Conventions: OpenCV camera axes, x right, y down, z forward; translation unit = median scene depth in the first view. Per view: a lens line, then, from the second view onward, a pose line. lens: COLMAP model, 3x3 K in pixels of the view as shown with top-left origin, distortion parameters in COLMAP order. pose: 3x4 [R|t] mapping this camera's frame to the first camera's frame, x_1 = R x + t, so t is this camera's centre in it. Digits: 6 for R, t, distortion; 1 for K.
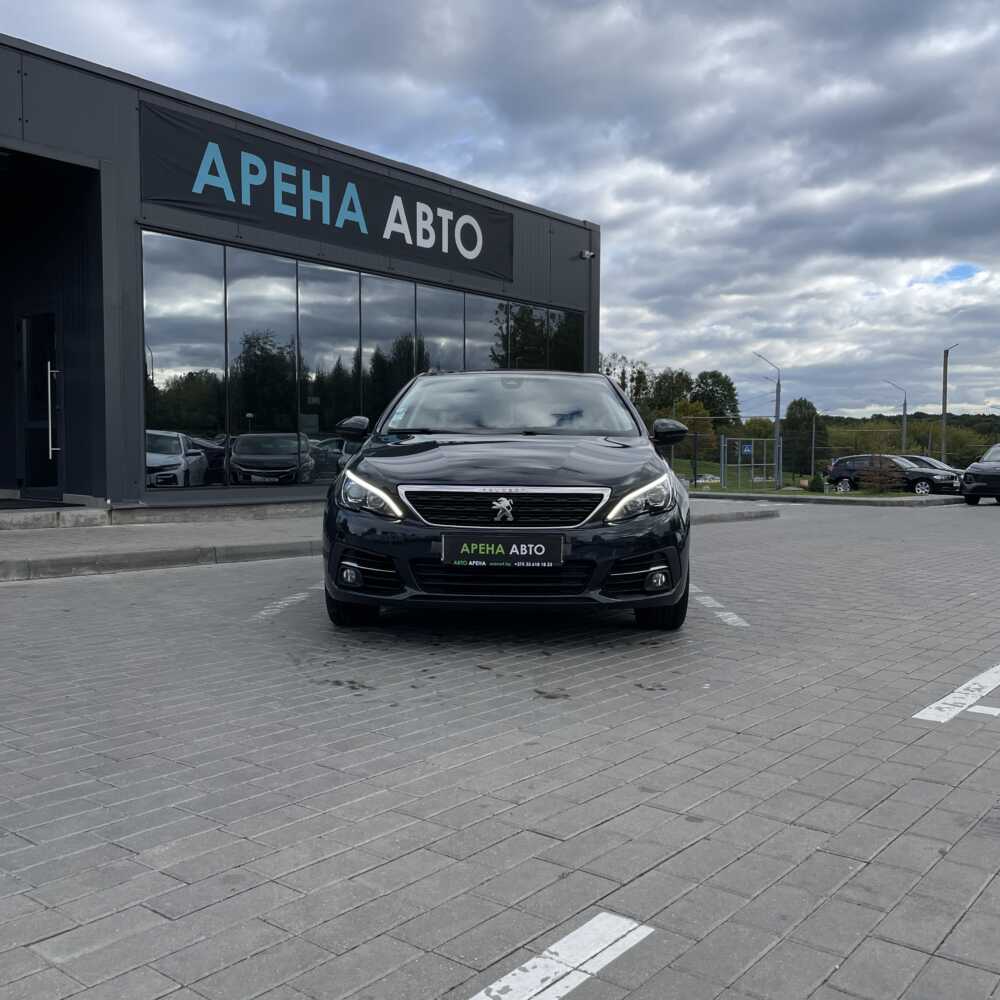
lens RADIAL K [[1021.2, 0, 485.1], [0, 1021.2, 476.4], [0, 0, 1]] dist [0.085985, -0.019314]
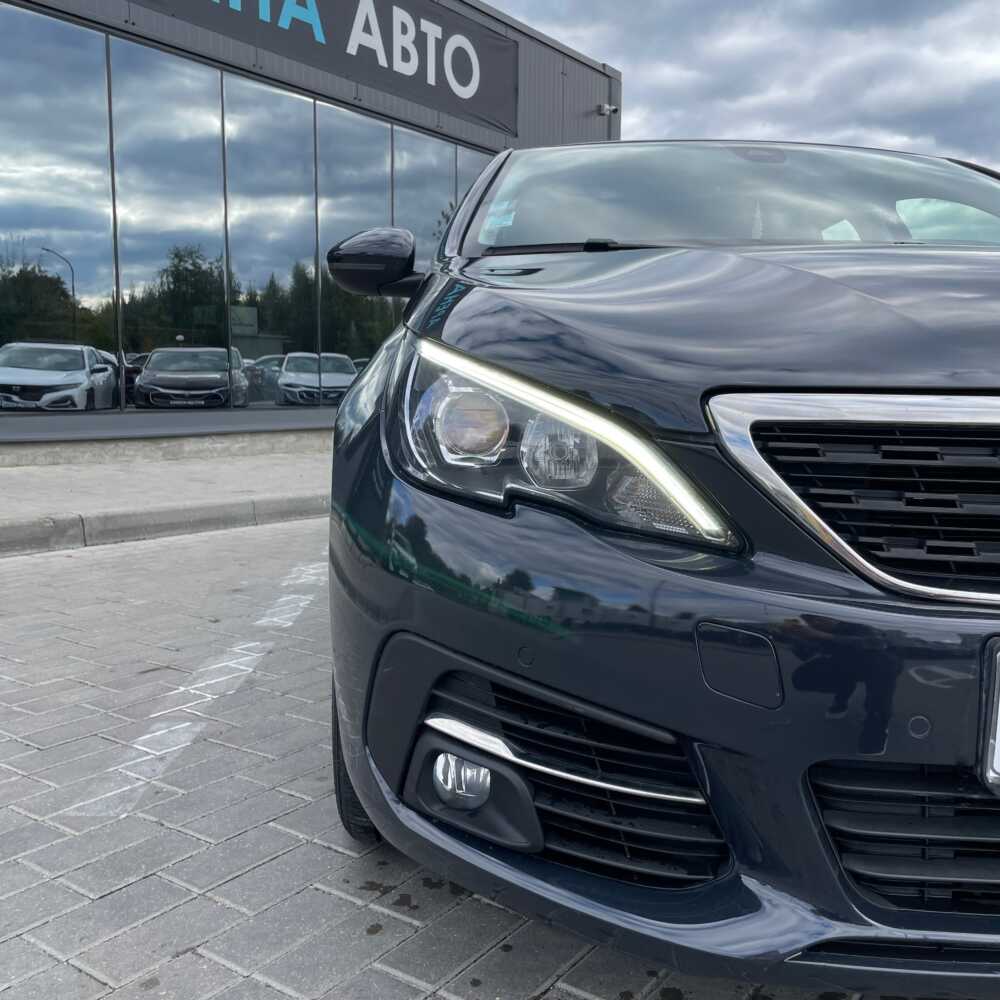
lens RADIAL K [[1020.2, 0, 500.0], [0, 1020.2, 500.0], [0, 0, 1]] dist [0.016796, -0.009946]
pose [[0.997000, -0.003148, 0.077341, -0.047587], [-0.004190, 0.995514, 0.094524, 0.003537], [-0.077291, -0.094565, 0.992514, 0.258811]]
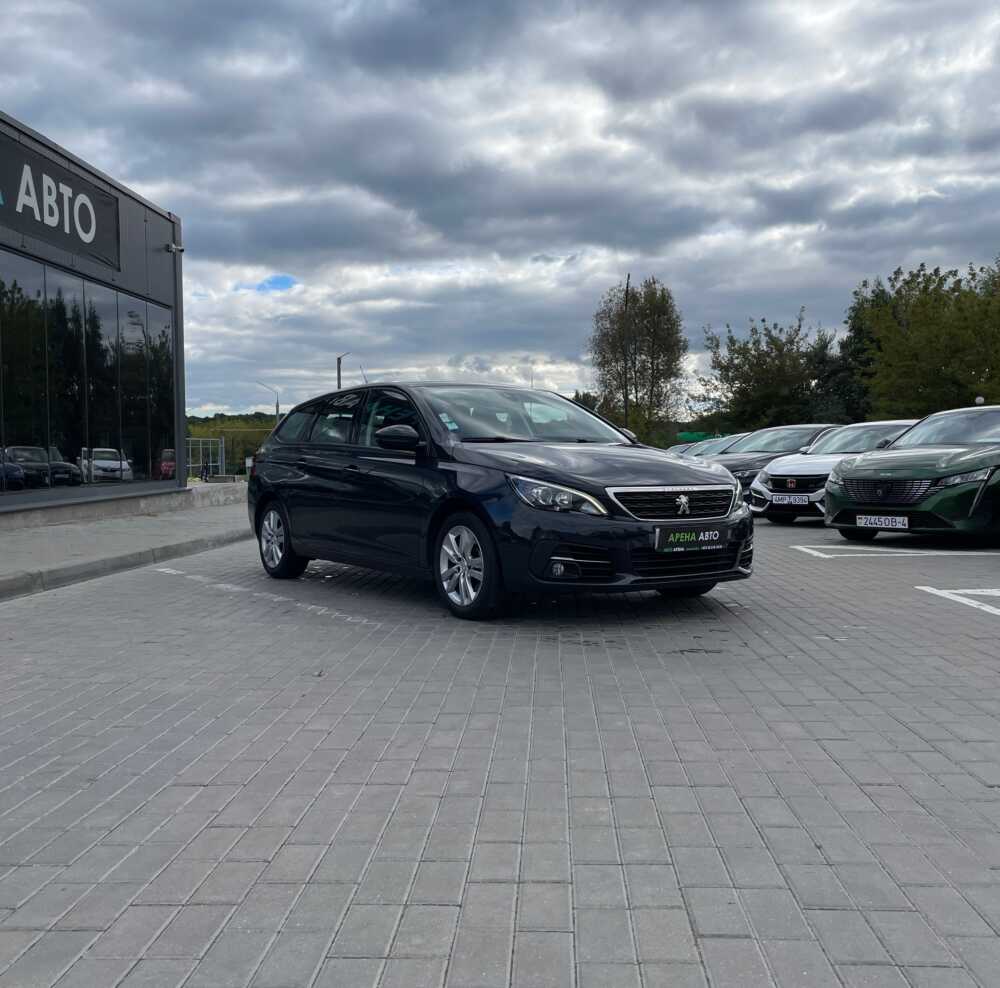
lens RADIAL K [[1039.1, 0, 500.0], [0, 1039.1, 494.0], [0, 0, 1]] dist [-0.001632, -0.021163]
pose [[0.802740, -0.034319, 0.595341, -0.284476], [0.023428, 0.999387, 0.026021, -0.005479], [-0.595869, -0.006941, 0.803051, 0.045713]]
